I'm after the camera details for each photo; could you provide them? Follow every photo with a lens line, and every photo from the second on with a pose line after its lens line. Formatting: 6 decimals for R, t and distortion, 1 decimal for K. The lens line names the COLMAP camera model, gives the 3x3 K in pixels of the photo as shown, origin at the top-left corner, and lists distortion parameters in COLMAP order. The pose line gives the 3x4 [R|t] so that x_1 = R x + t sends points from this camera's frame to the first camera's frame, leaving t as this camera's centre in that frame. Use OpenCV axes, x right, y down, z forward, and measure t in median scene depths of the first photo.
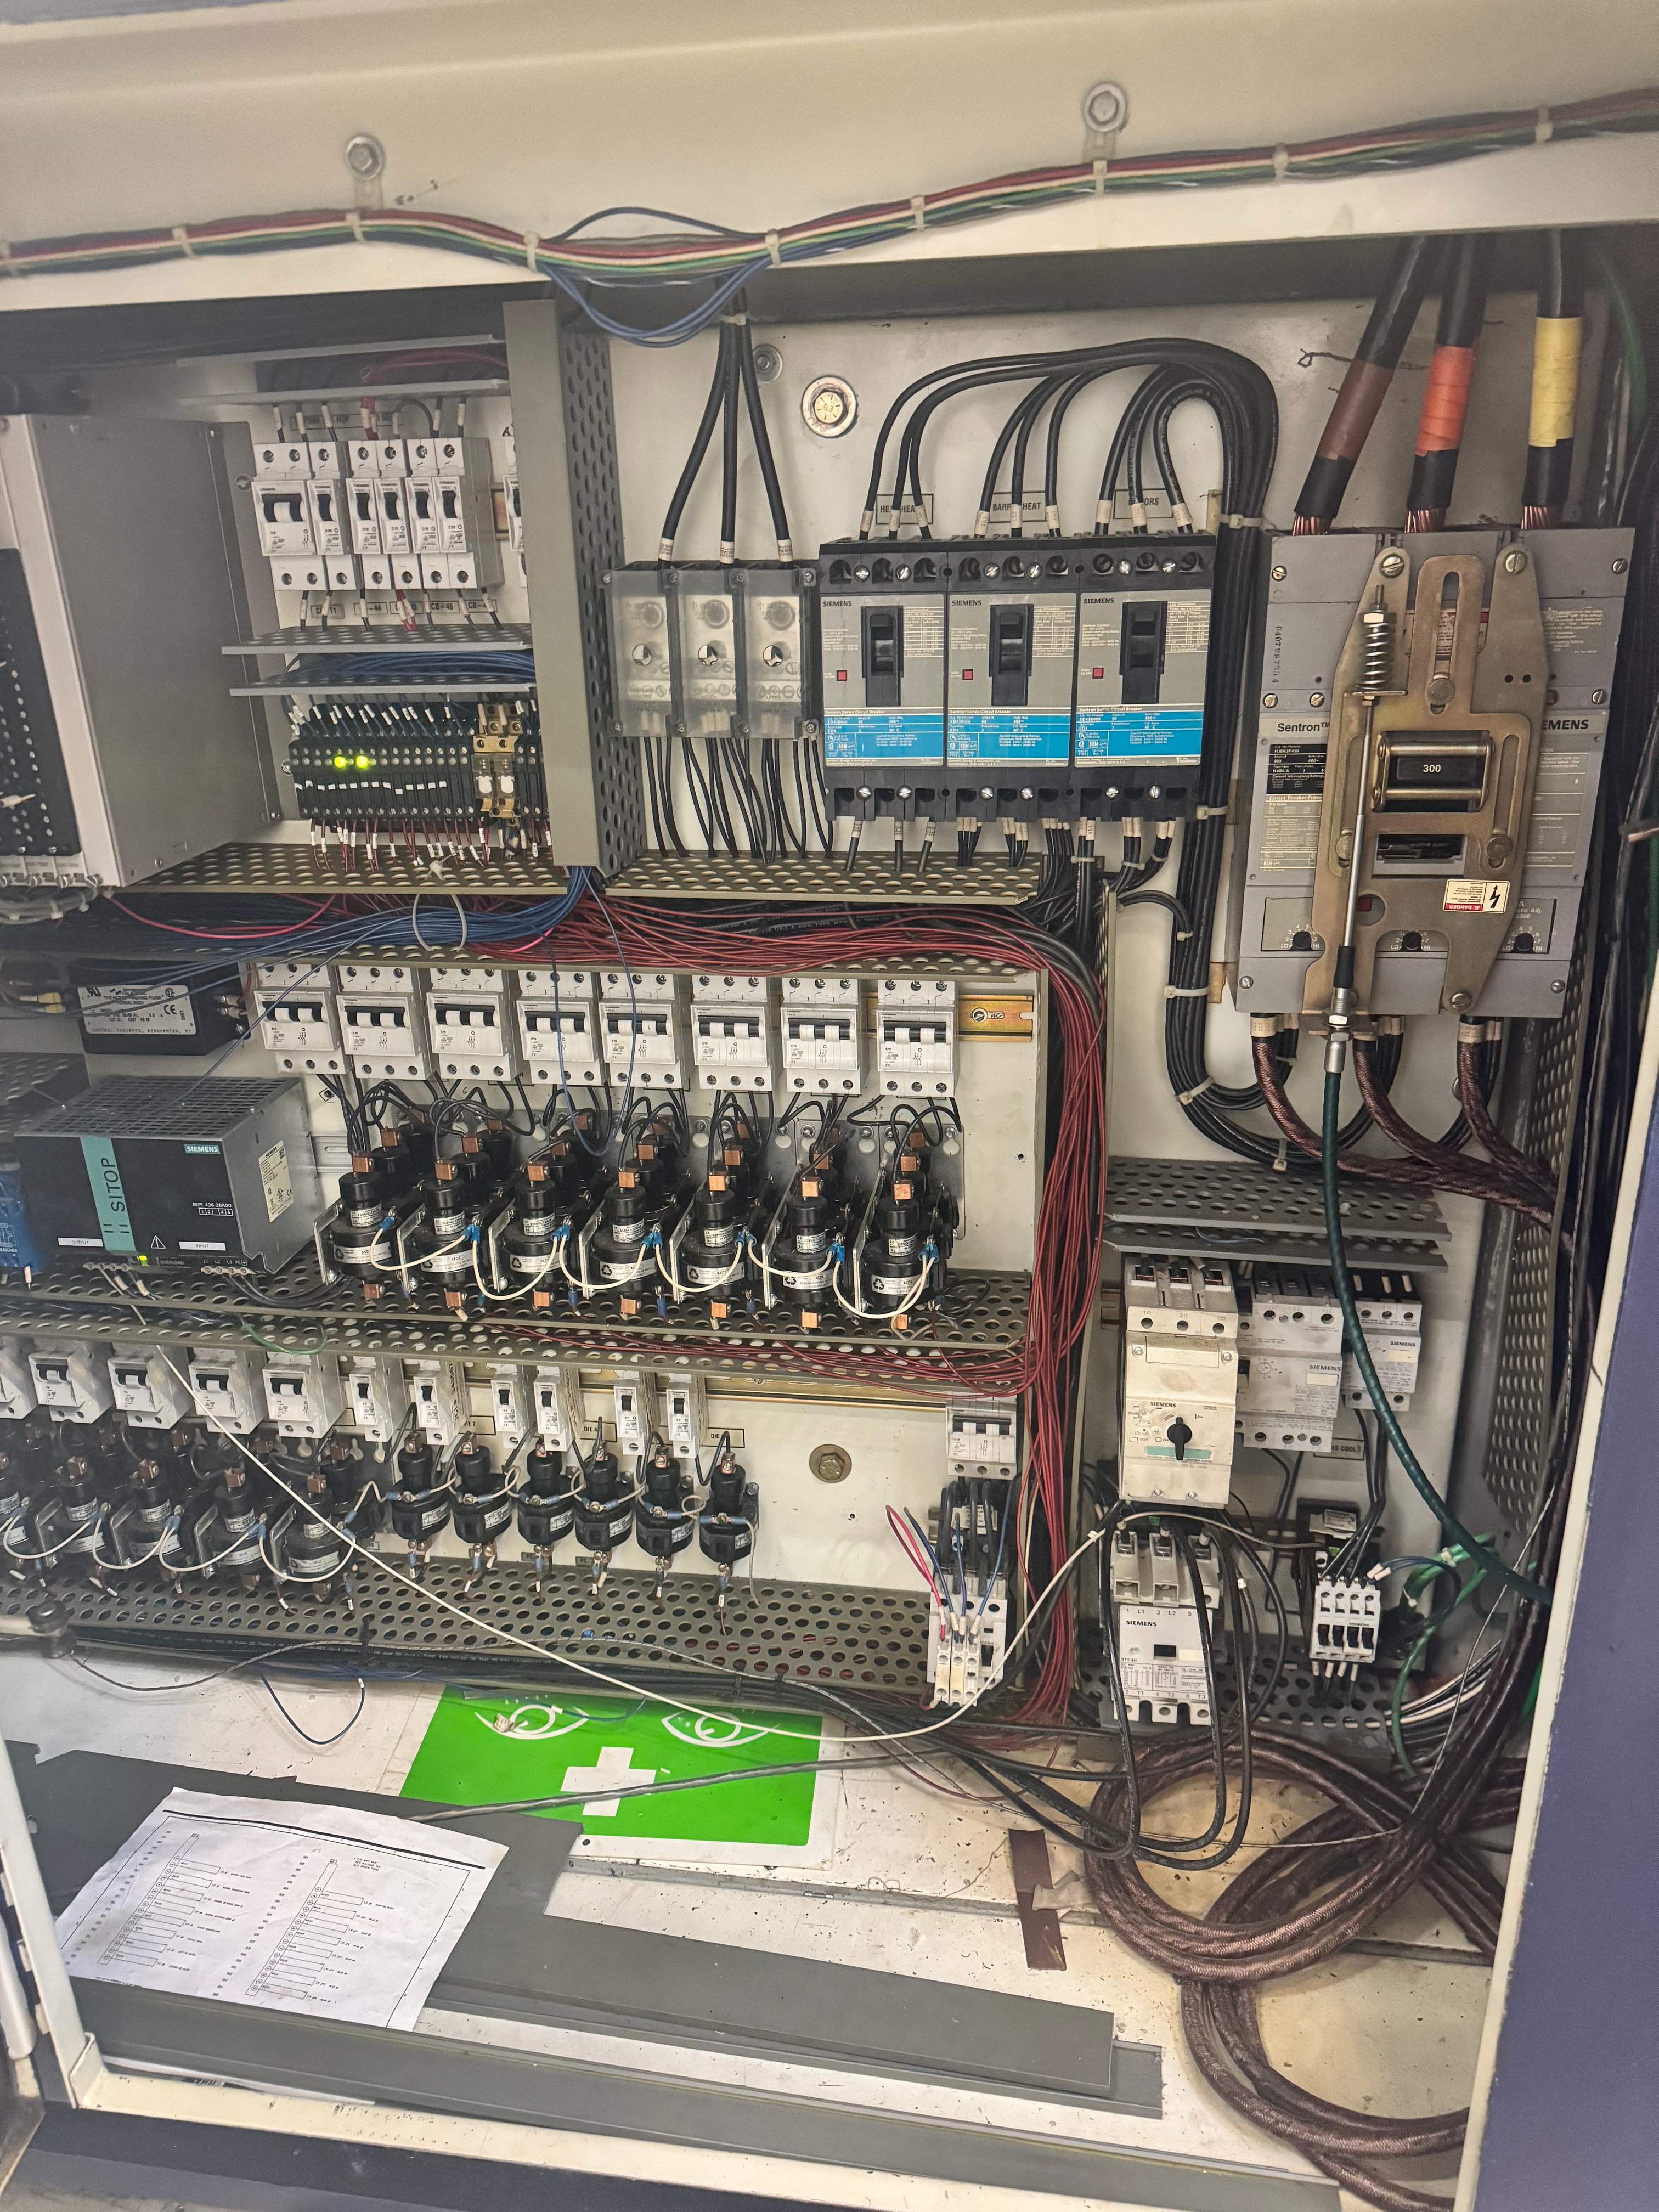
lens RADIAL K [[1573.9, 0, 829.5], [0, 1573.9, 1106.0], [0, 0, 1]] dist [0.025413, -0.033418]
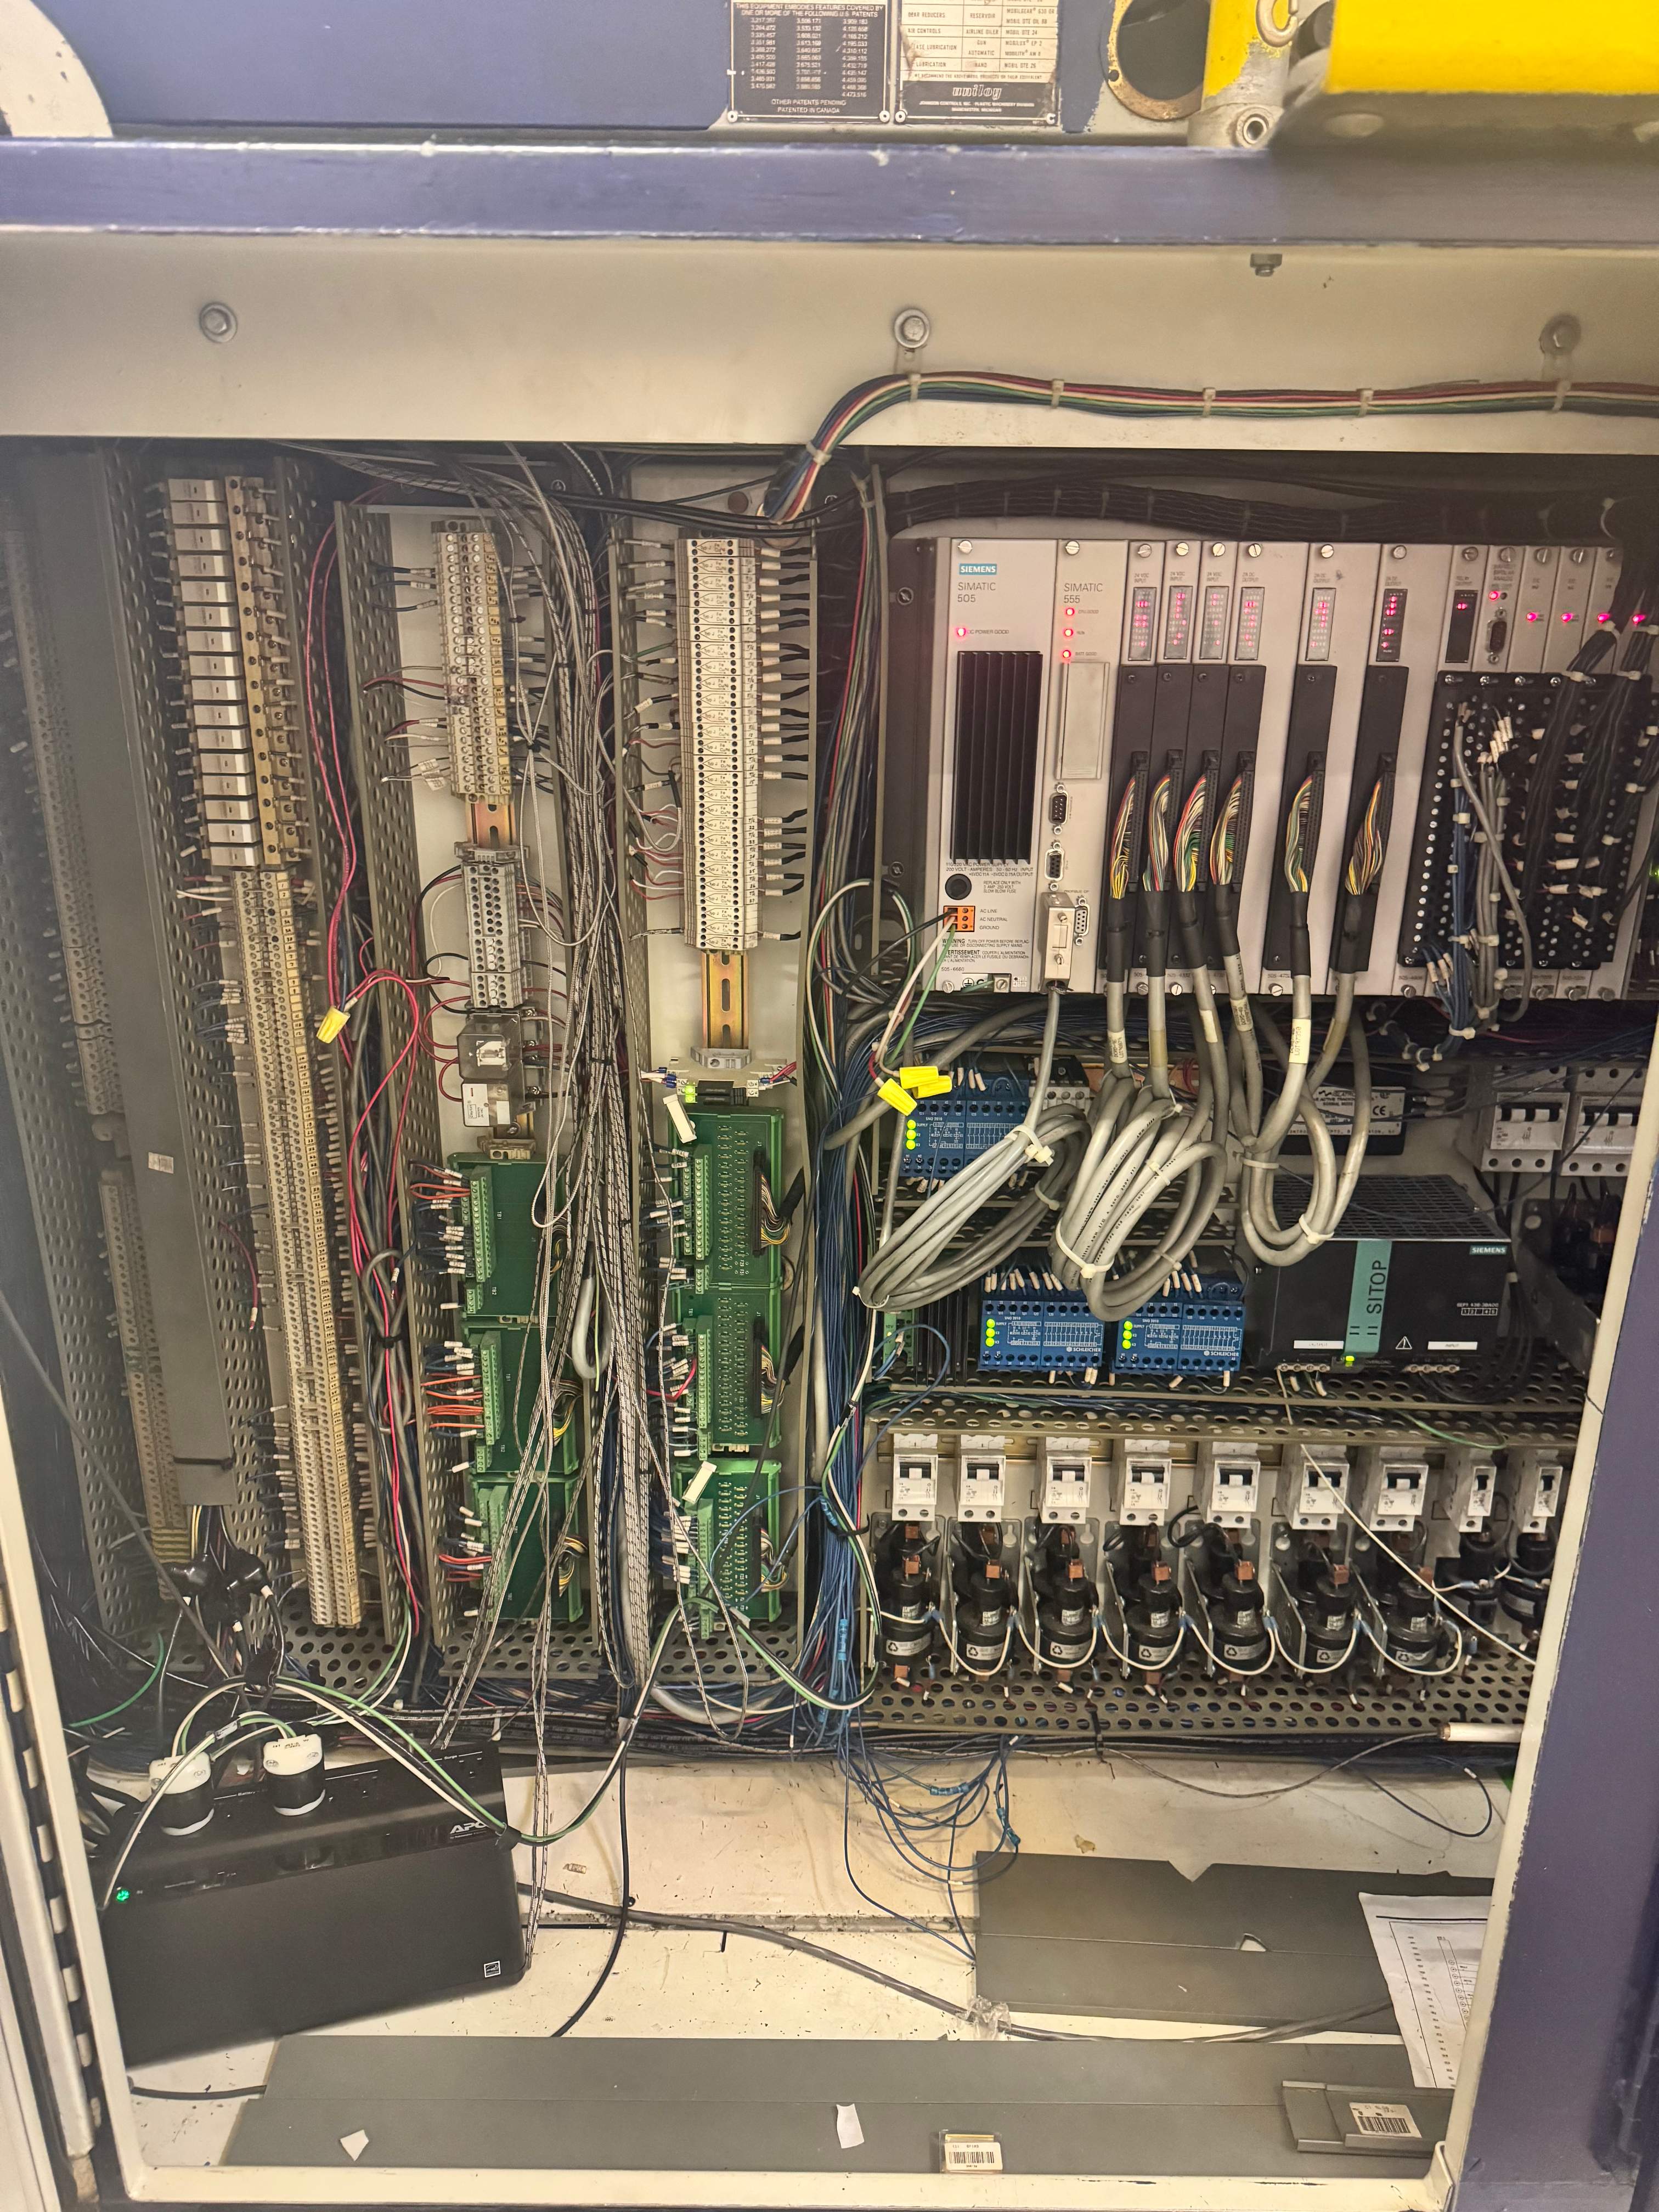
lens RADIAL K [[1573.9, 0, 829.5], [0, 1573.9, 1106.0], [0, 0, 1]] dist [0.025413, -0.033418]
pose [[0.986409, -0.007631, 0.164129, -0.911094], [0.012413, 0.999527, -0.028131, -0.038813], [-0.163837, 0.029786, 0.986038, 0.065415]]
